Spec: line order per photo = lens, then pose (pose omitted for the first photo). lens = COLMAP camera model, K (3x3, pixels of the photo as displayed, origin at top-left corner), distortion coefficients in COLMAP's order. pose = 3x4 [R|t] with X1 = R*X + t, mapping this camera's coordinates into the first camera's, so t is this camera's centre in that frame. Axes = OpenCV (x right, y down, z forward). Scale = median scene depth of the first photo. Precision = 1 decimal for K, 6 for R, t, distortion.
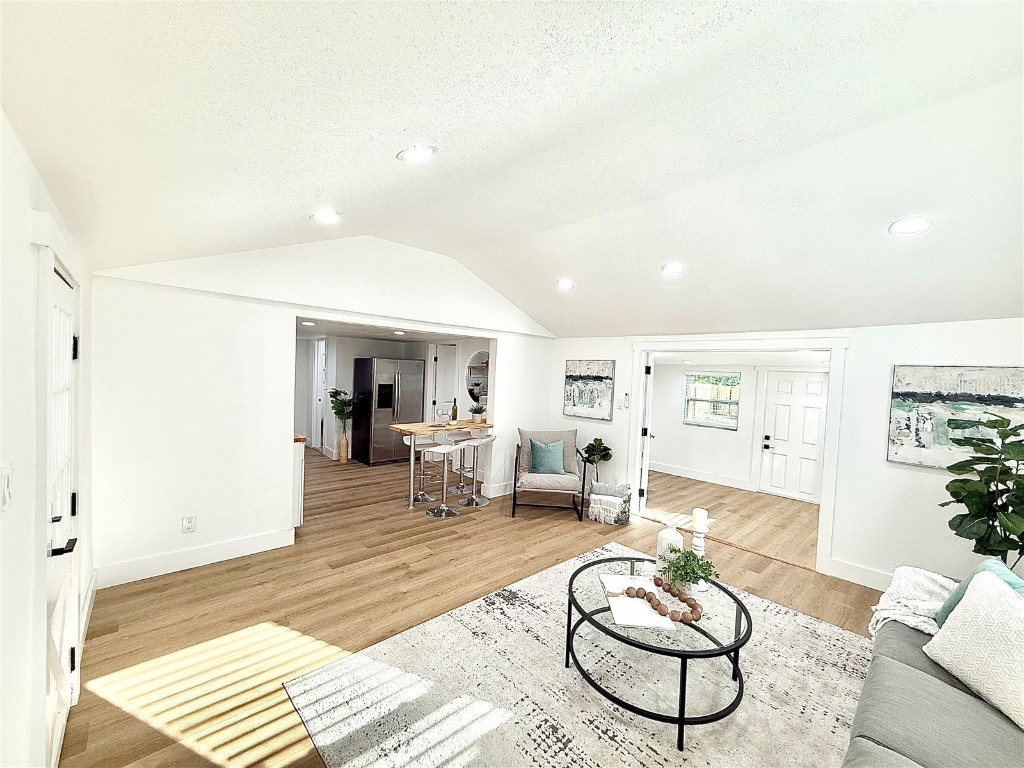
lens RADIAL K [[407.0, 0, 512.0], [0, 407.0, 384.0], [0, 0, 1]] dist [0.001857, 0.000239]
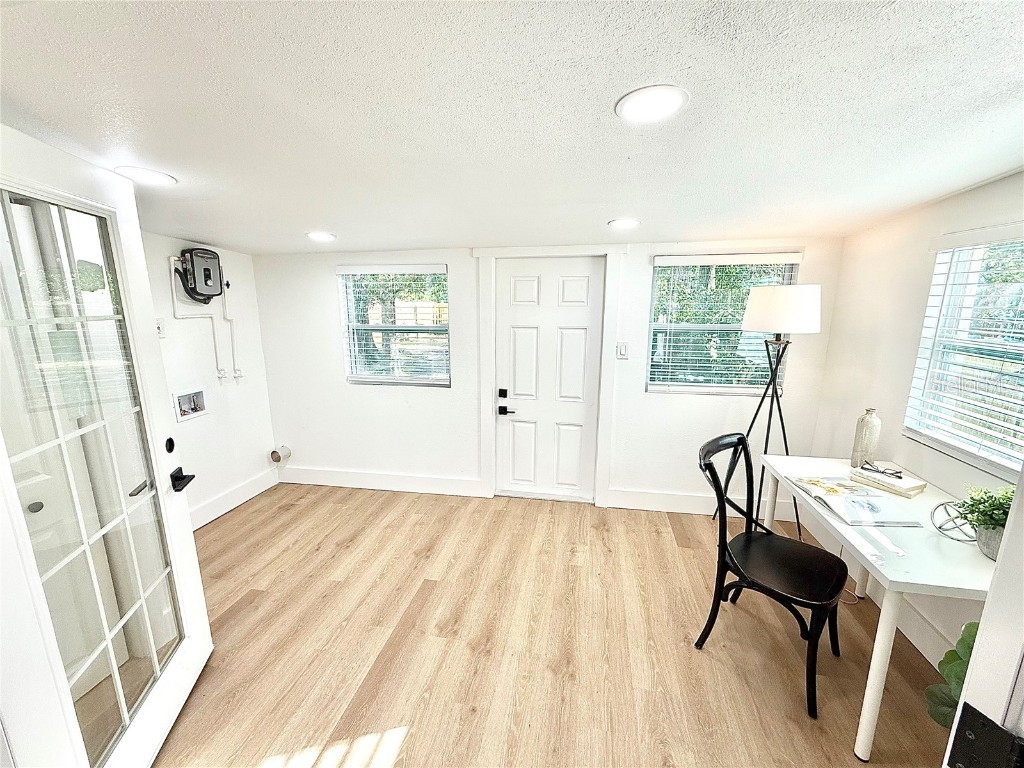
lens RADIAL K [[409.3, 0, 491.0], [0, 409.3, 382.5], [0, 0, 1]] dist [0.000846, 0.000066]
pose [[0.834027, -0.164811, 0.526532, 0.418731], [0.063568, 0.976690, 0.205024, 0.015382], [-0.548049, -0.137525, 0.825063, 0.709802]]
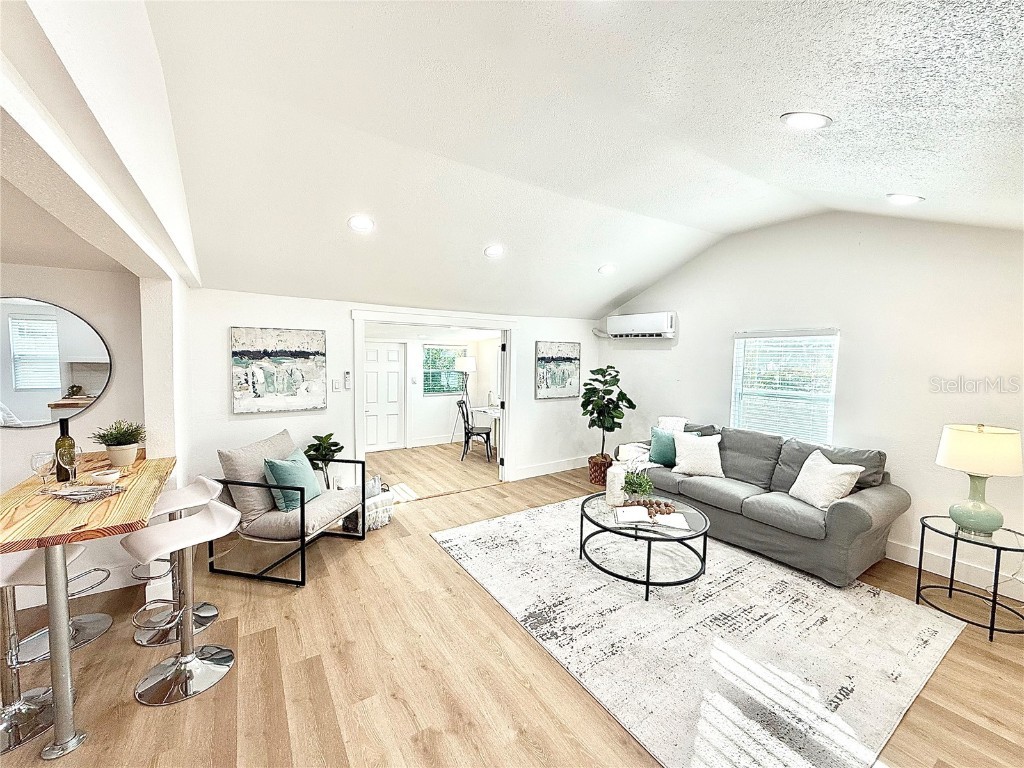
lens RADIAL K [[407.0, 0, 512.0], [0, 407.0, 384.0], [0, 0, 1]] dist [0.001857, 0.000239]
pose [[0.171385, -0.111999, 0.978817, -0.447661], [0.015471, 0.993701, 0.110993, -0.036716], [-0.985083, -0.003879, 0.172038, 0.509602]]
